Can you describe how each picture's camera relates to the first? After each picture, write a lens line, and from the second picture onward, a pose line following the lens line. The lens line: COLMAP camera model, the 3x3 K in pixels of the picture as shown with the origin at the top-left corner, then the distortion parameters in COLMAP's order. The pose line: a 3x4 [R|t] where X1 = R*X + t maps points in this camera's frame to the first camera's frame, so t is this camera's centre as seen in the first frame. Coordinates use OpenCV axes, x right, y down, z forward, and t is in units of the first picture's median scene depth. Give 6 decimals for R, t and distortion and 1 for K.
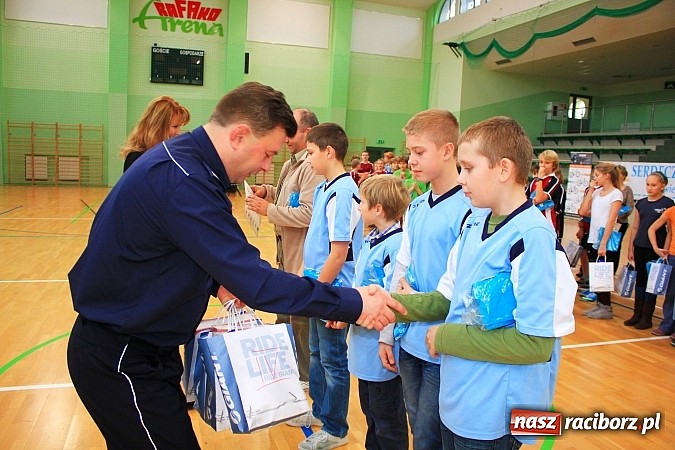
lens RADIAL K [[566.3, 0, 337.5], [0, 566.3, 225.0], [0, 0, 1]] dist [-0.163527, 0.152806]
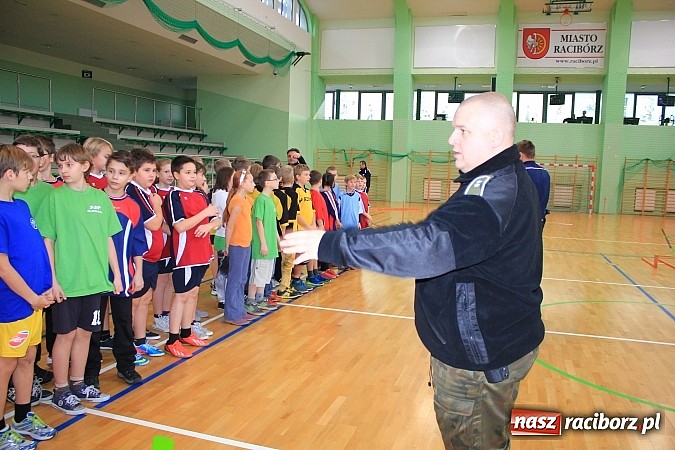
lens RADIAL K [[566.3, 0, 337.5], [0, 566.3, 225.0], [0, 0, 1]] dist [-0.163527, 0.152806]
pose [[-0.811482, -0.132736, 0.569103, -0.420097], [-0.006668, 0.975902, 0.218109, -0.208946], [-0.584340, 0.173196, -0.792811, 1.610933]]
